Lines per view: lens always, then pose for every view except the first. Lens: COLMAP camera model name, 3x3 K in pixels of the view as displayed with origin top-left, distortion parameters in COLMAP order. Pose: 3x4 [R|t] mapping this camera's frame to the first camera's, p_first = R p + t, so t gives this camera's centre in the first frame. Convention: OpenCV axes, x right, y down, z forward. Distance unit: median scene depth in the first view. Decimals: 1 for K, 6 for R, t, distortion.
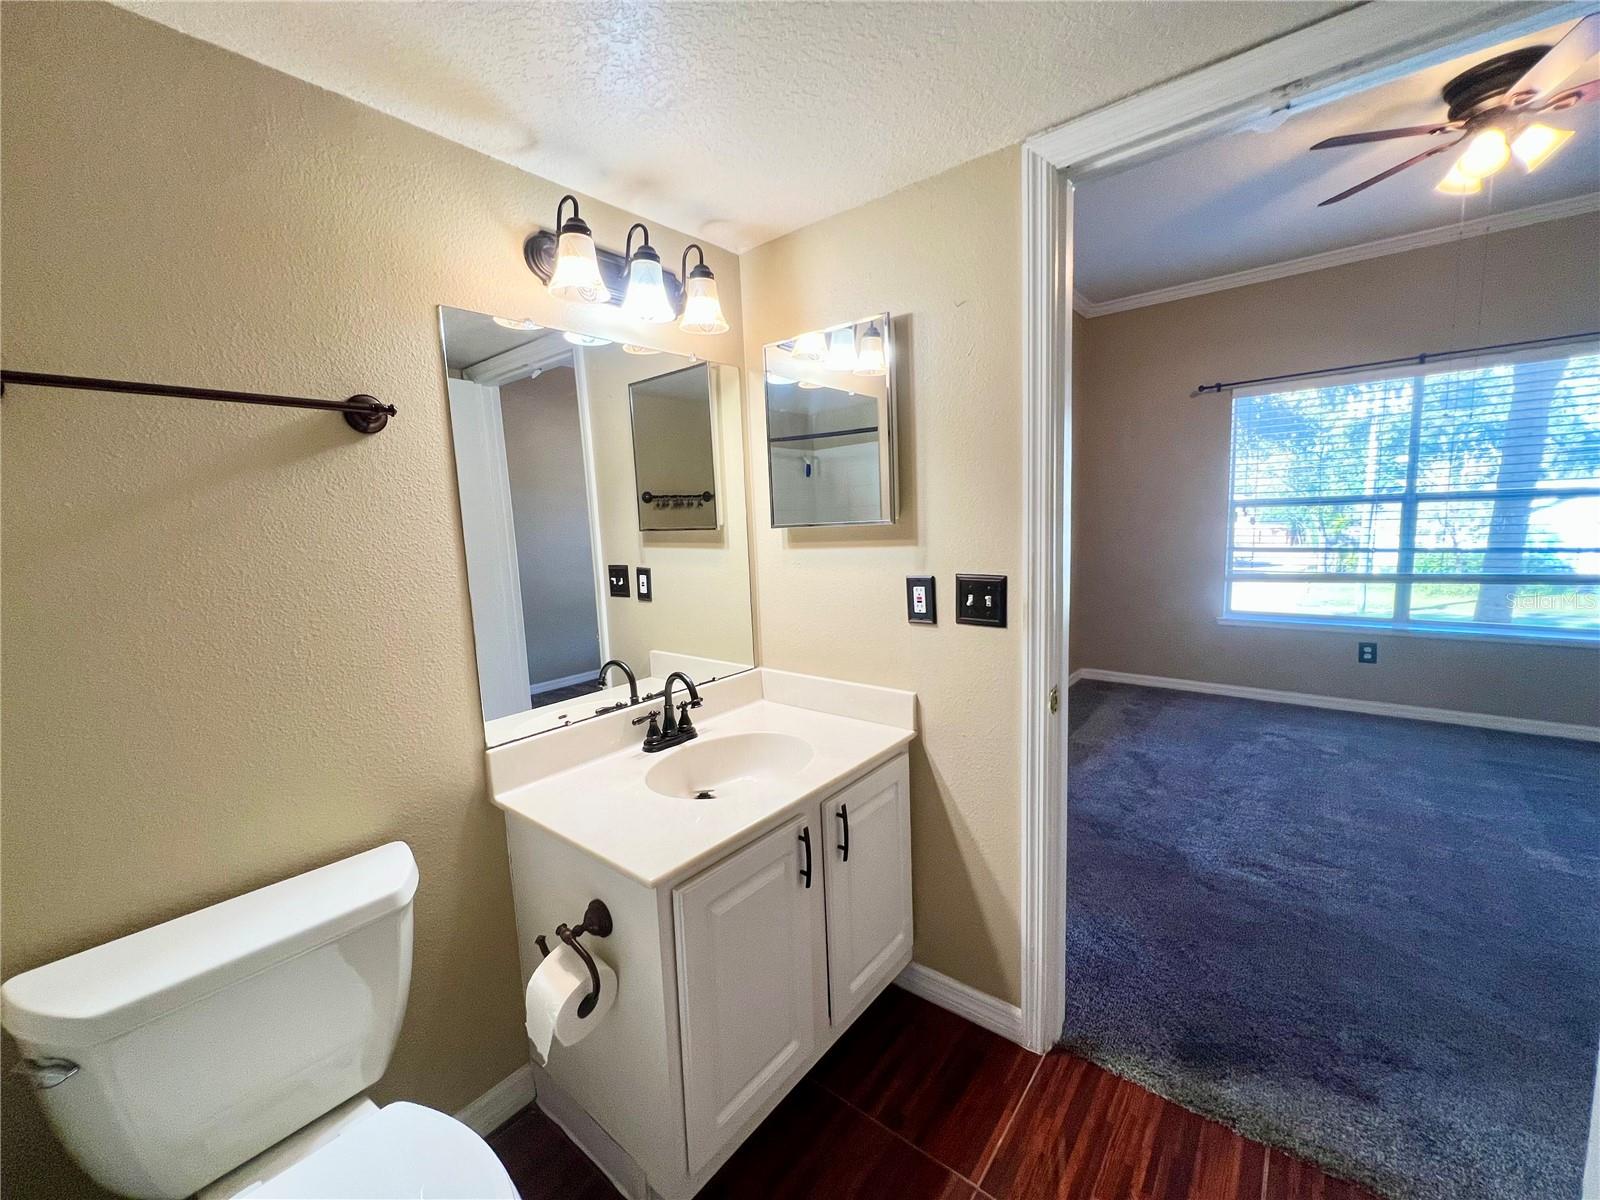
lens RADIAL K [[645.7, 0, 809.0], [0, 645.7, 592.7], [0, 0, 1]] dist [-0.001738, 0.000644]
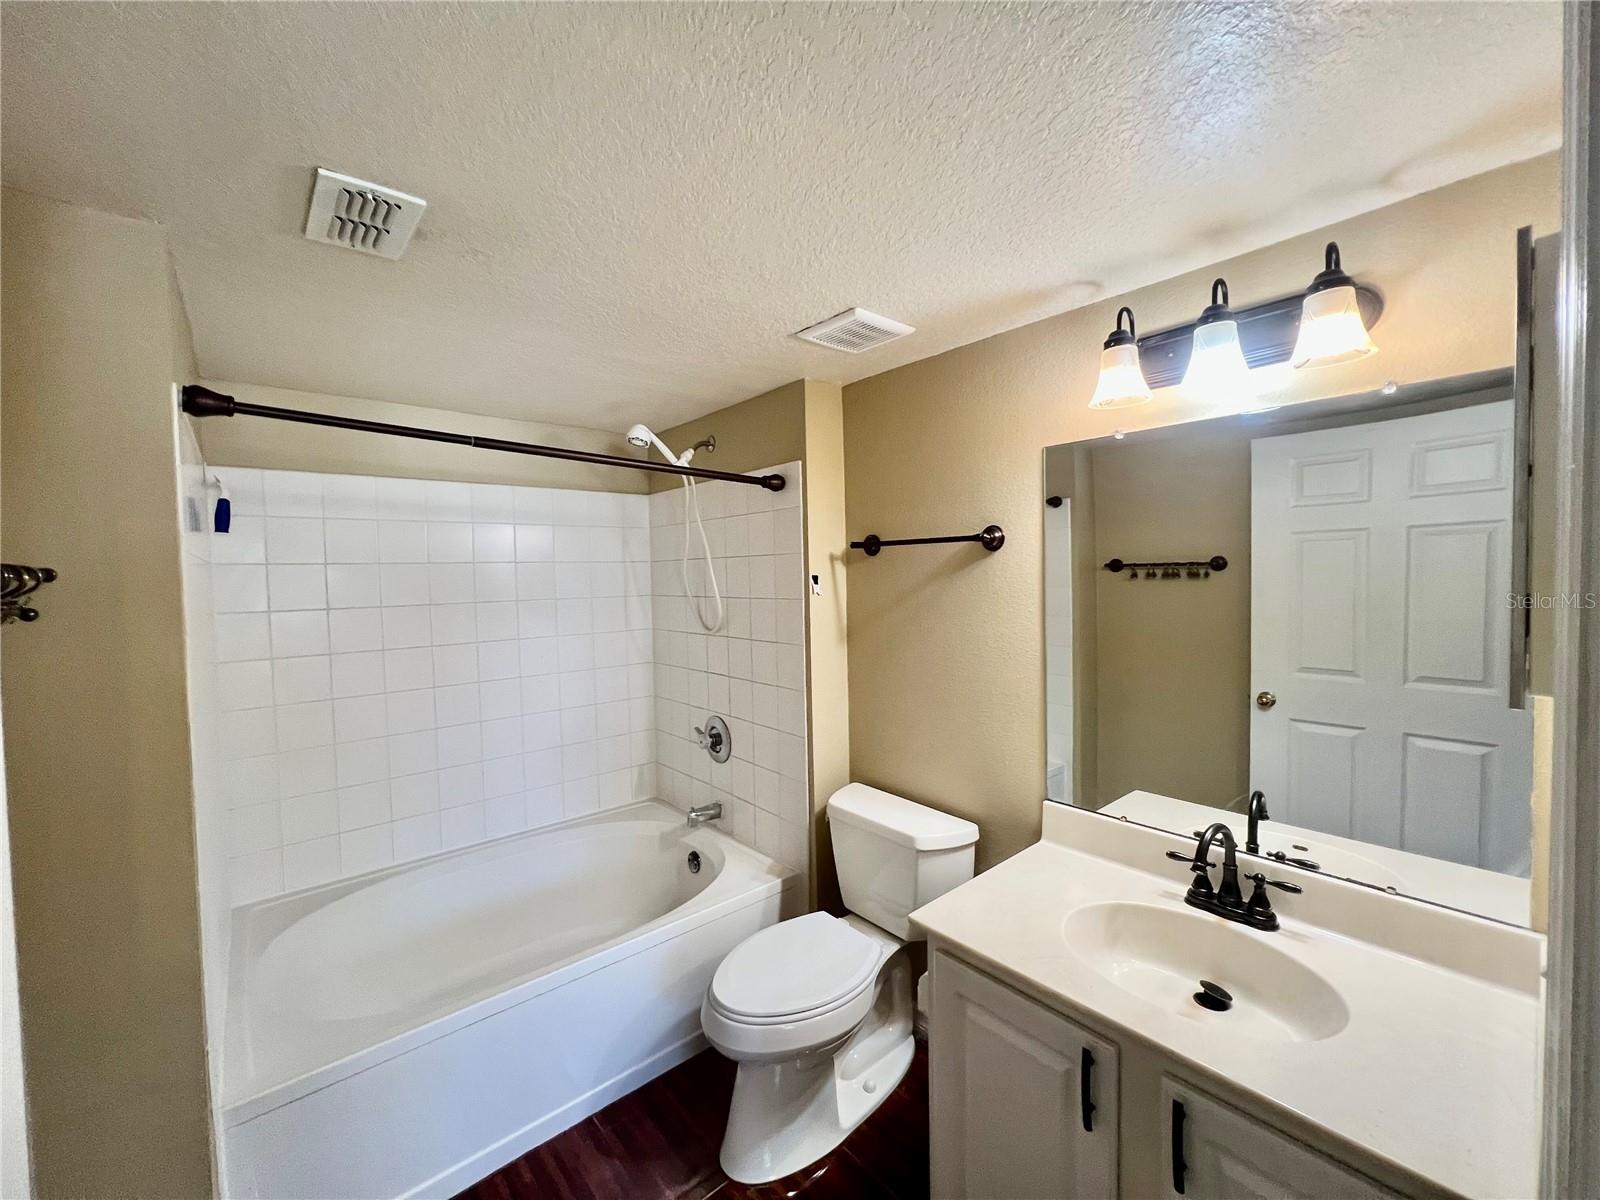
lens RADIAL K [[645.7, 0, 805.6], [0, 645.7, 602.8], [0, 0, 1]] dist [-0.001738, 0.000644]
pose [[-0.172624, 0.084331, -0.981371, 0.693926], [-0.097500, 0.989972, 0.102221, -0.191252], [0.980150, 0.113330, -0.162670, 0.666410]]
